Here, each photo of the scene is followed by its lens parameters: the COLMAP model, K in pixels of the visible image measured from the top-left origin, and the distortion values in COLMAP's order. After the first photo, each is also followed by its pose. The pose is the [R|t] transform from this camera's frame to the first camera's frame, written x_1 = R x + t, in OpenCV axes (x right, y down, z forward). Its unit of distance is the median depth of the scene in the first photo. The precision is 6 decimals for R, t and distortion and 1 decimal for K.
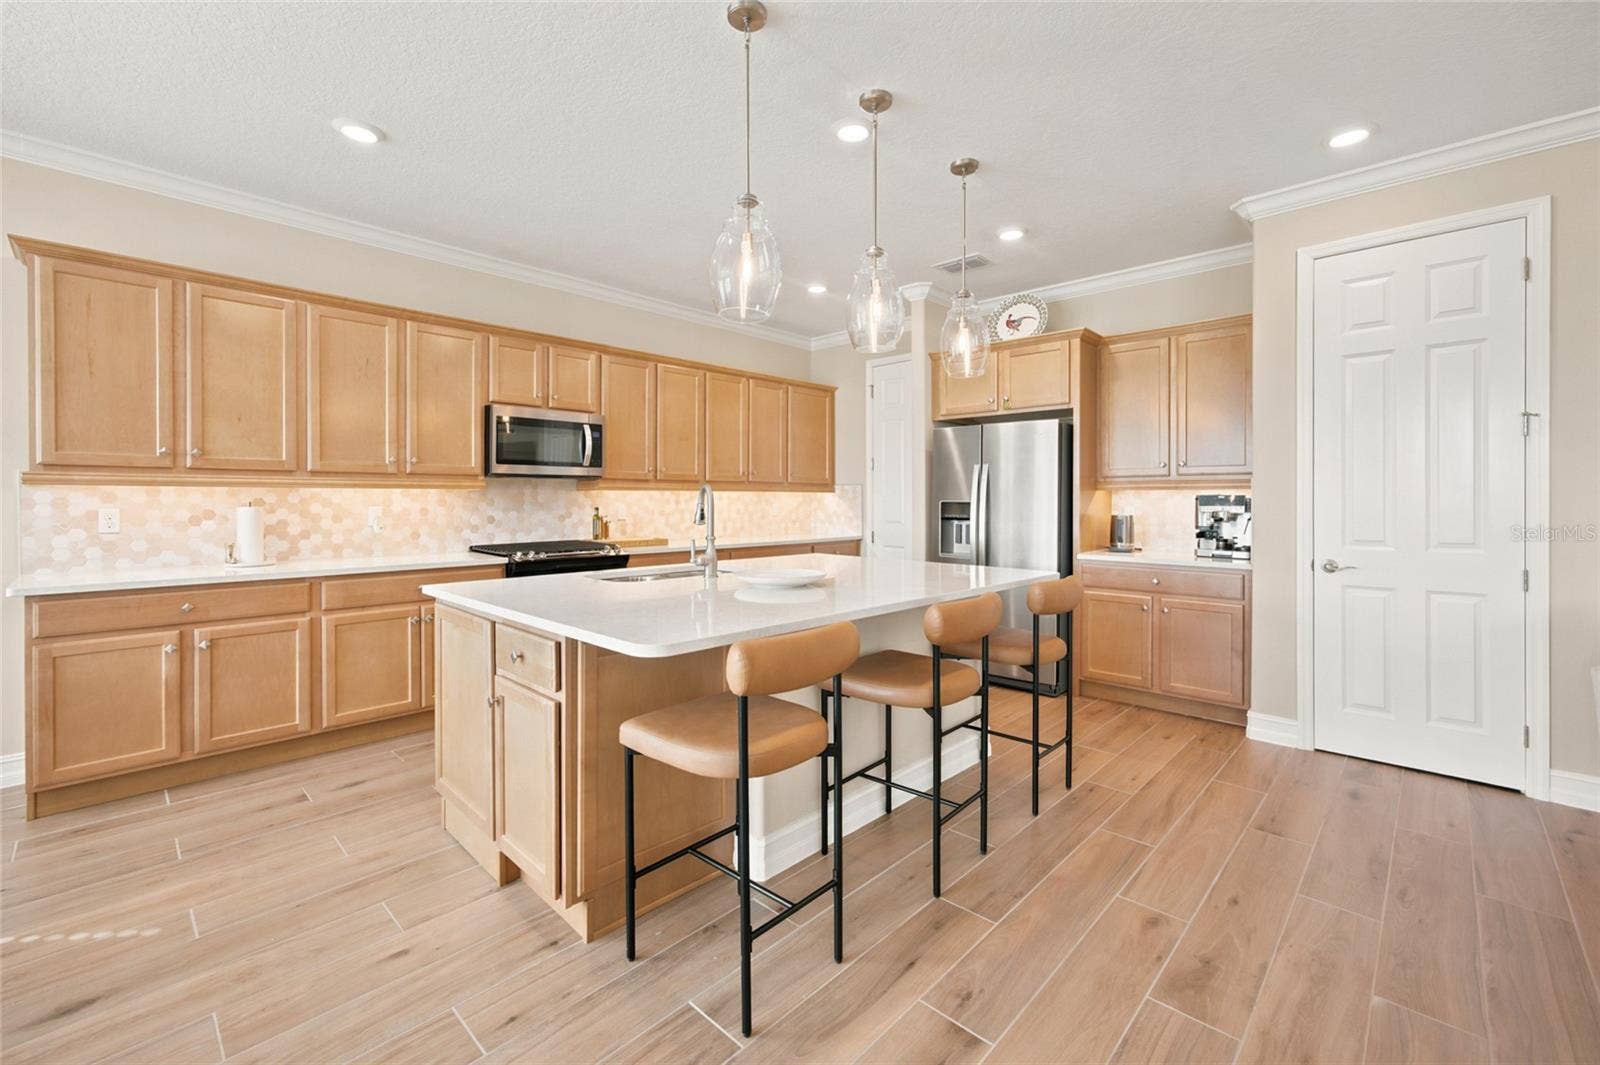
lens RADIAL K [[670.2, 0, 799.3], [0, 670.2, 507.5], [0, 0, 1]] dist [-0.000518, 0.000258]
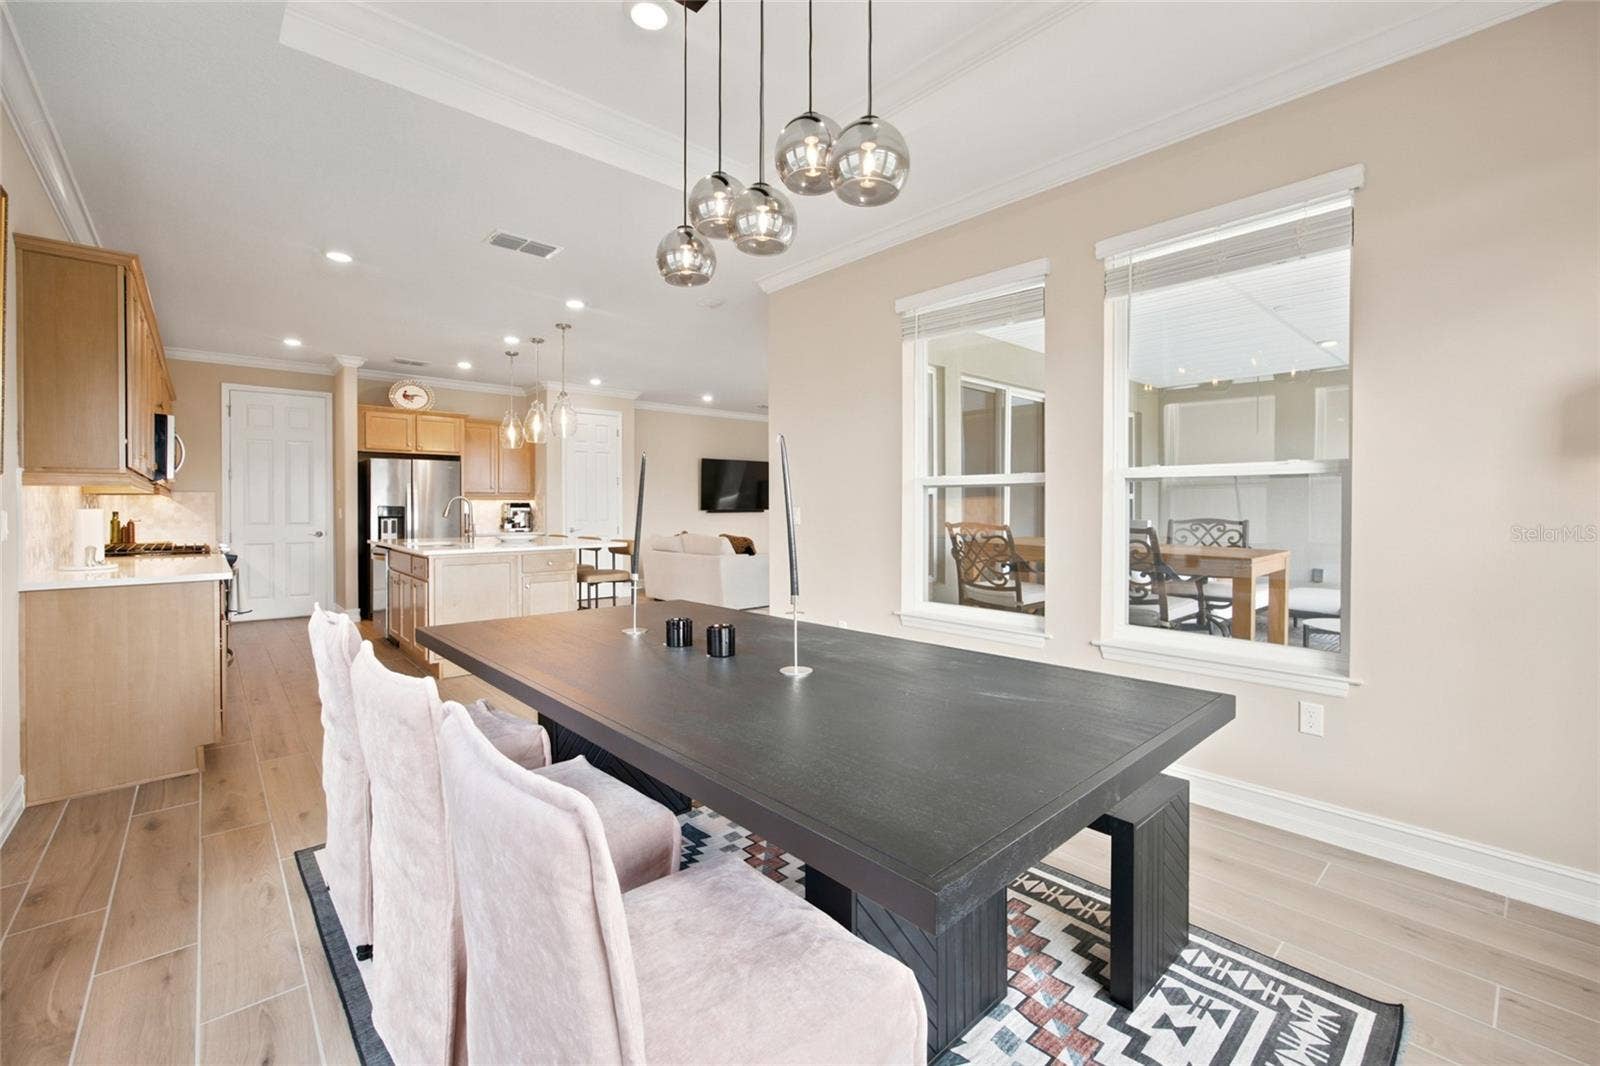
lens RADIAL K [[670.2, 0, 799.3], [0, 670.2, 508.0], [0, 0, 1]] dist [-0.000518, 0.000258]
pose [[0.068537, -0.009312, 0.997605, -1.704228], [0.012349, 0.999888, 0.008485, -0.008357], [-0.997572, 0.011738, 0.068644, -0.078047]]
